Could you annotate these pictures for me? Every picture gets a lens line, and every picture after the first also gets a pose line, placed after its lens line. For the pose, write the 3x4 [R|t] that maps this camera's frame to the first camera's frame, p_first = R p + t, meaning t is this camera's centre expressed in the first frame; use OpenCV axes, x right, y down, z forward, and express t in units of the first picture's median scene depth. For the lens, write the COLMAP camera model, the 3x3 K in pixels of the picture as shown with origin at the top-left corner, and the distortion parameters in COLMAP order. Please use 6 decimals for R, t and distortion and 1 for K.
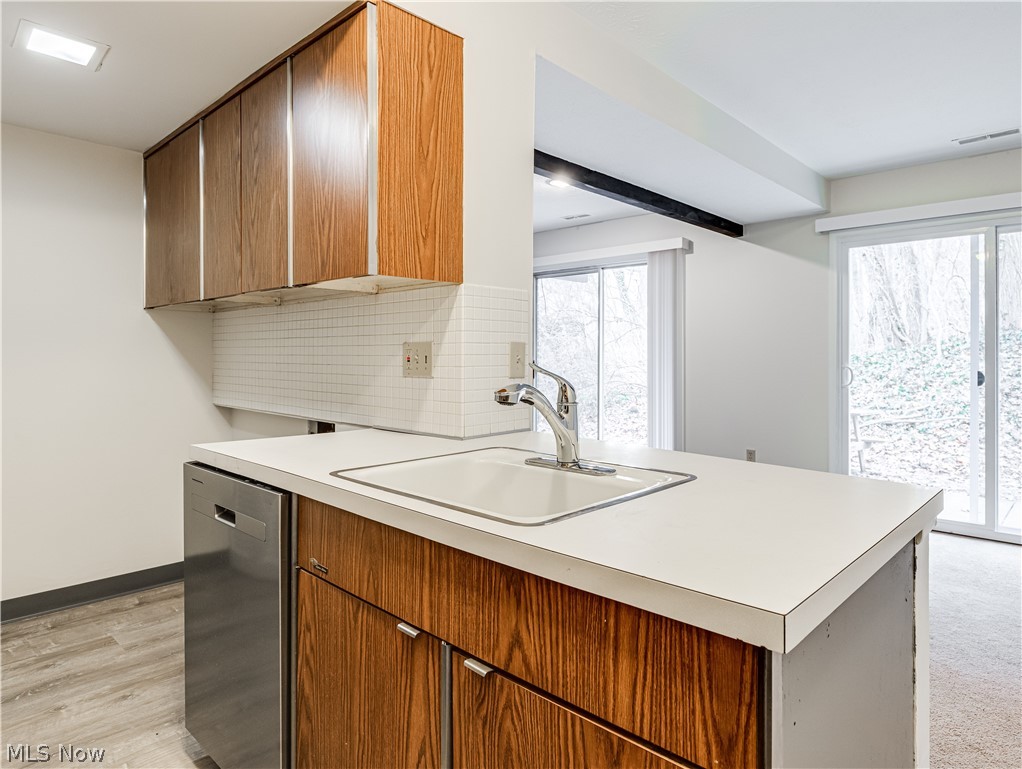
lens RADIAL K [[626.4, 0, 512.4], [0, 626.4, 382.3], [0, 0, 1]] dist [-0.020687, 0.000350]
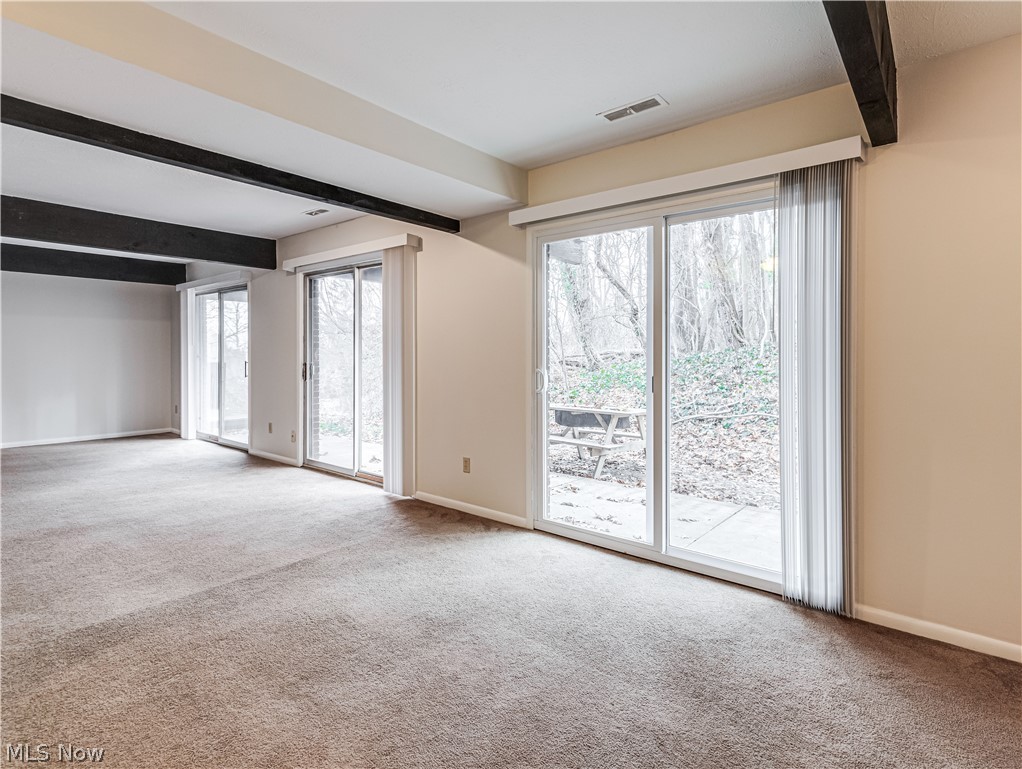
lens RADIAL K [[538.2, 0, 513.7], [0, 538.2, 382.1], [0, 0, 1]] dist [-0.002927, -0.000055]
pose [[0.996917, -0.003616, 0.078375, 0.227259], [0.002869, 0.999949, 0.009638, -0.008254], [-0.078406, -0.009383, 0.996877, 0.104487]]
